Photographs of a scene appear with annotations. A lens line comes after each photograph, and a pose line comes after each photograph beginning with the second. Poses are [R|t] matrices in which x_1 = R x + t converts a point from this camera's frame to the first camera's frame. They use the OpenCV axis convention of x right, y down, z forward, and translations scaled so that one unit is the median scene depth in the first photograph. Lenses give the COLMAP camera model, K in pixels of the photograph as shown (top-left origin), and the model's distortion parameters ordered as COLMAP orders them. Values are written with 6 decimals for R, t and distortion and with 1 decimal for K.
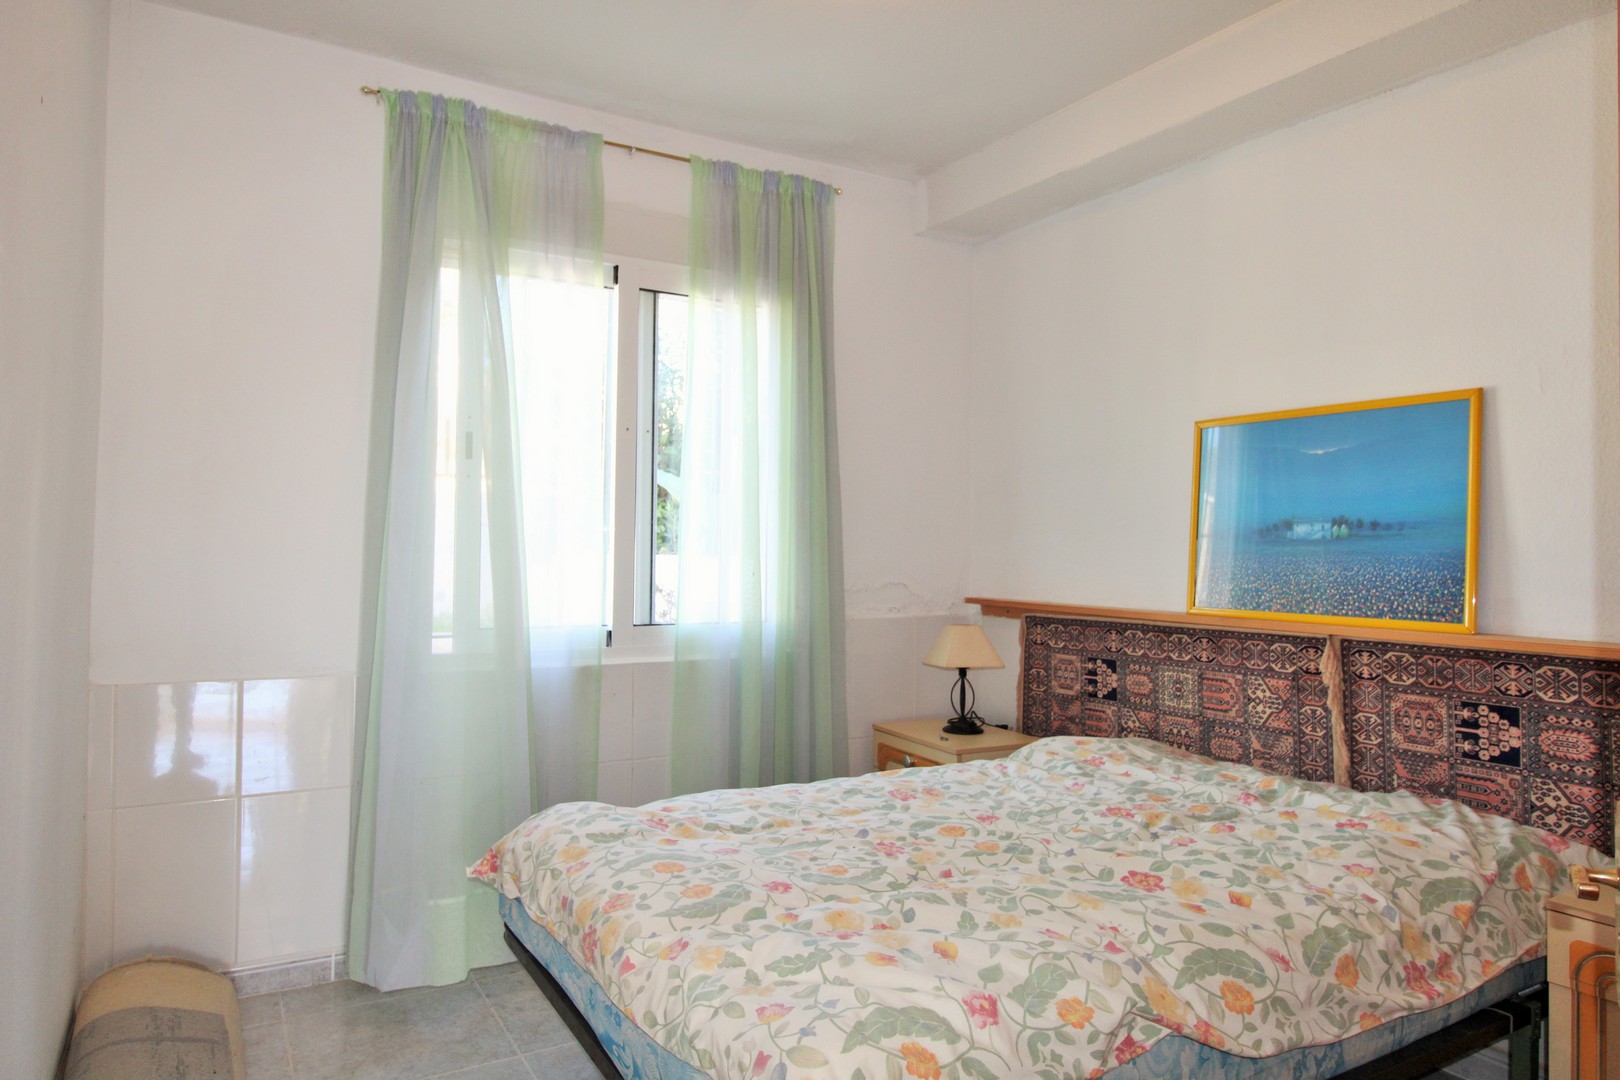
lens RADIAL K [[1029.3, 0, 842.3], [0, 1029.3, 530.0], [0, 0, 1]] dist [0.006955, 0.002479]
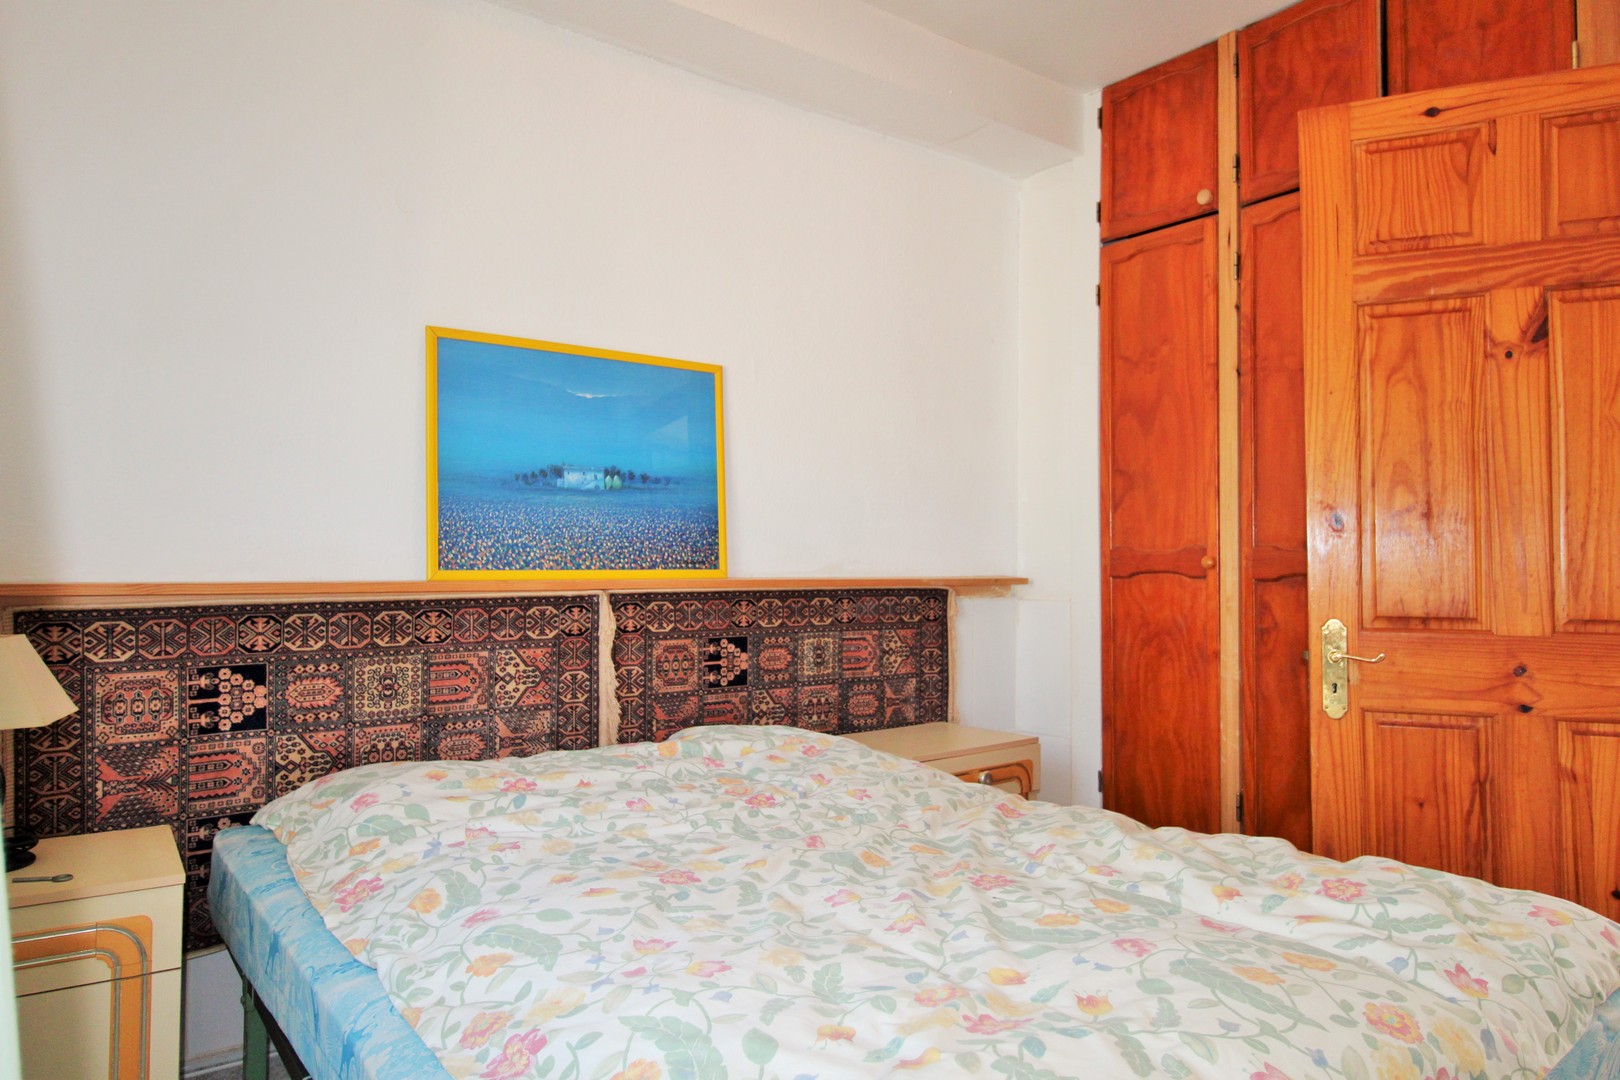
lens RADIAL K [[1115.2, 0, 811.3], [0, 1115.2, 479.9], [0, 0, 1]] dist [0.049933, -0.000312]
pose [[-0.079166, 0.022794, 0.996601, -0.537201], [-0.050122, 0.998383, -0.026816, 0.016727], [-0.995601, -0.052074, -0.077896, 0.843986]]
